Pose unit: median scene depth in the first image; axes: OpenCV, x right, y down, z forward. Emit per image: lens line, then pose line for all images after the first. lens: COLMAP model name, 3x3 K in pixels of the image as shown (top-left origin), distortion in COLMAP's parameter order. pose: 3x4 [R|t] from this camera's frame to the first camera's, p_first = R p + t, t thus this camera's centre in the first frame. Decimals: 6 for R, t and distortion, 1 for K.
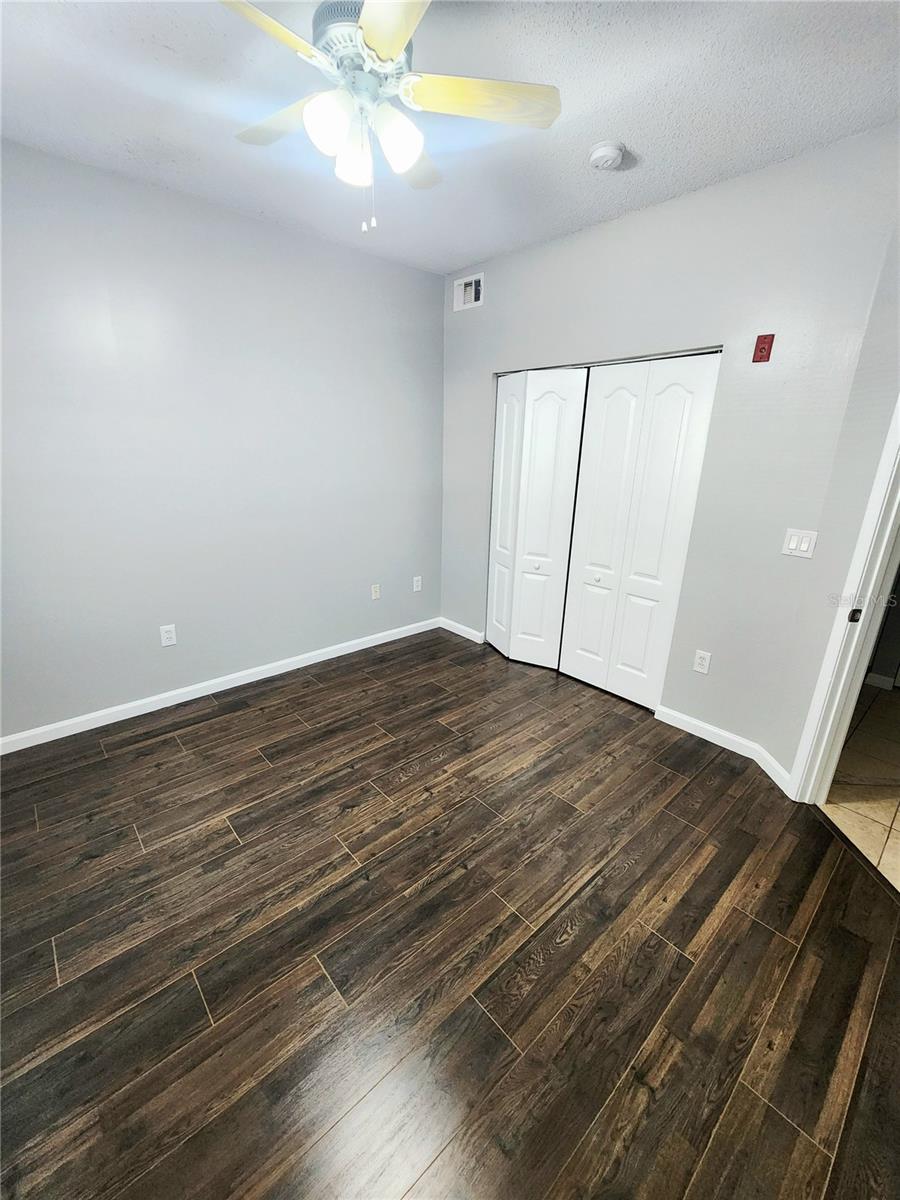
lens RADIAL K [[490.7, 0, 452.8], [0, 490.7, 603.3], [0, 0, 1]] dist [-0.000917, -0.000398]
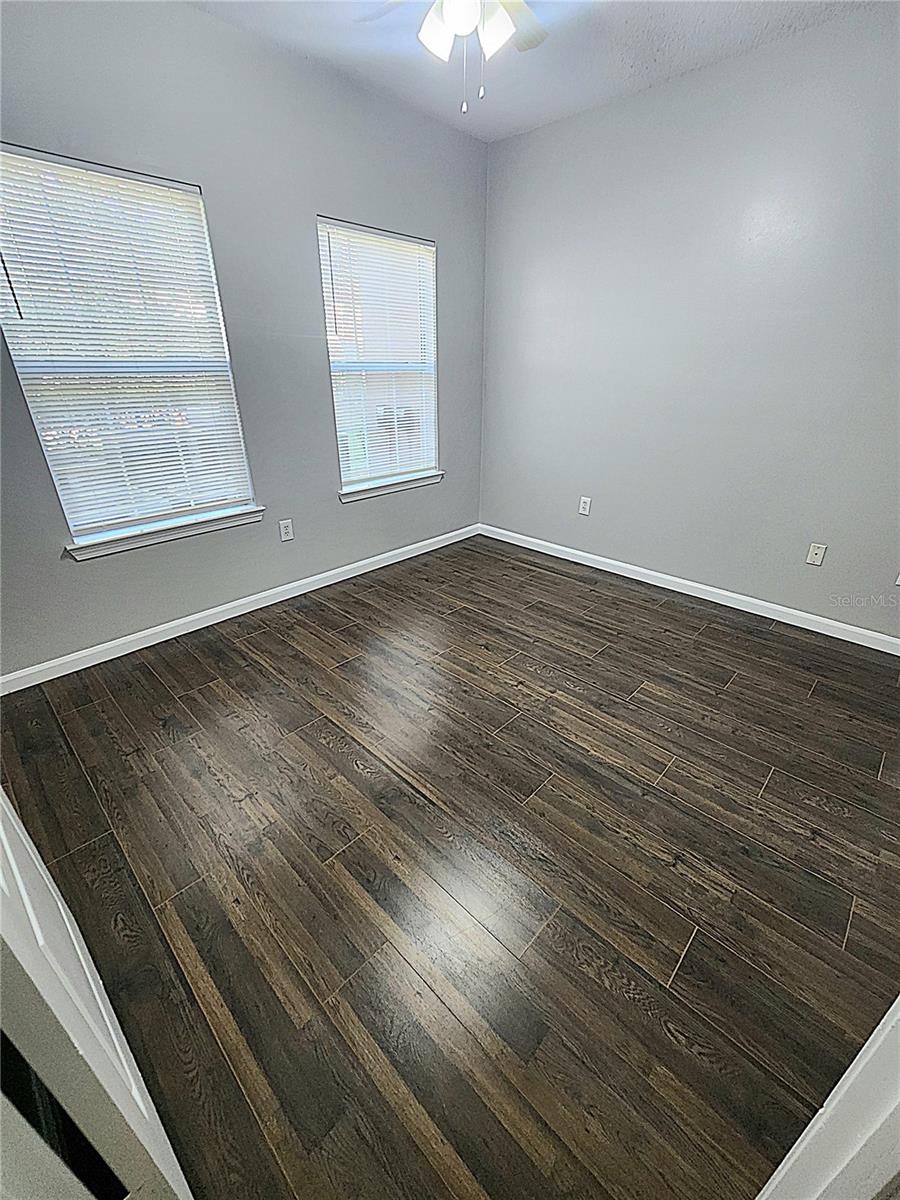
lens RADIAL K [[490.7, 0, 456.6], [0, 490.7, 599.3], [0, 0, 1]] dist [-0.000917, -0.000398]
pose [[0.079936, 0.414178, -0.906679, 0.726628], [-0.313853, 0.873784, 0.371481, -0.102906], [0.946101, 0.254870, 0.199838, 0.569148]]
